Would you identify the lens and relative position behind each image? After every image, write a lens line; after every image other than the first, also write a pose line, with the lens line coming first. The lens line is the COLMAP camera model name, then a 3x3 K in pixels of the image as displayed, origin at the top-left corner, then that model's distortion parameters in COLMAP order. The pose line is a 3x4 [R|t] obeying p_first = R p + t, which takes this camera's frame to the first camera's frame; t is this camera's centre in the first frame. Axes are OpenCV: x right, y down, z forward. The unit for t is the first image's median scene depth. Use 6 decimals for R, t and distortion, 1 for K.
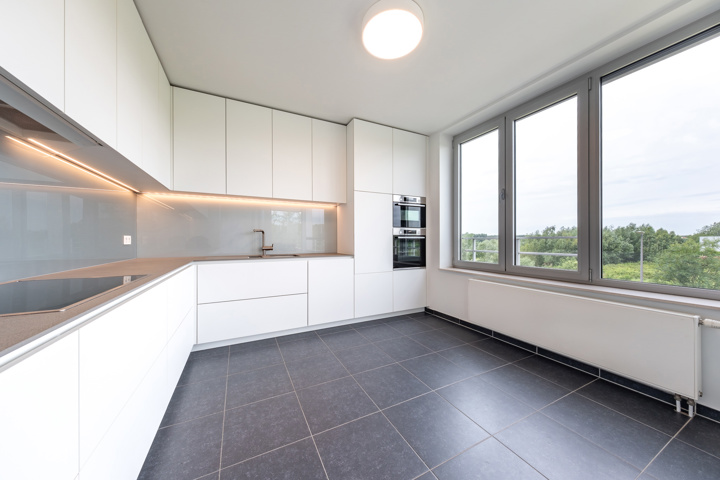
lens RADIAL K [[252.4, 0, 360.0], [0, 252.4, 240.0], [0, 0, 1]] dist [0.001006, 0.000040]
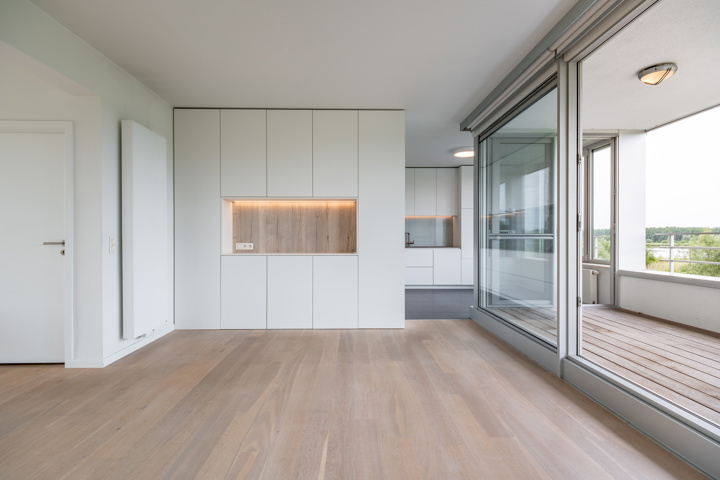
lens RADIAL K [[352.5, 0, 360.0], [0, 352.5, 240.0], [0, 0, 1]] dist [0.005265, 0.000417]
pose [[0.908346, 0.007074, -0.418159, 0.330203], [-0.000502, 0.999875, 0.015825, -0.021844], [0.418218, -0.014165, 0.908236, -1.348138]]
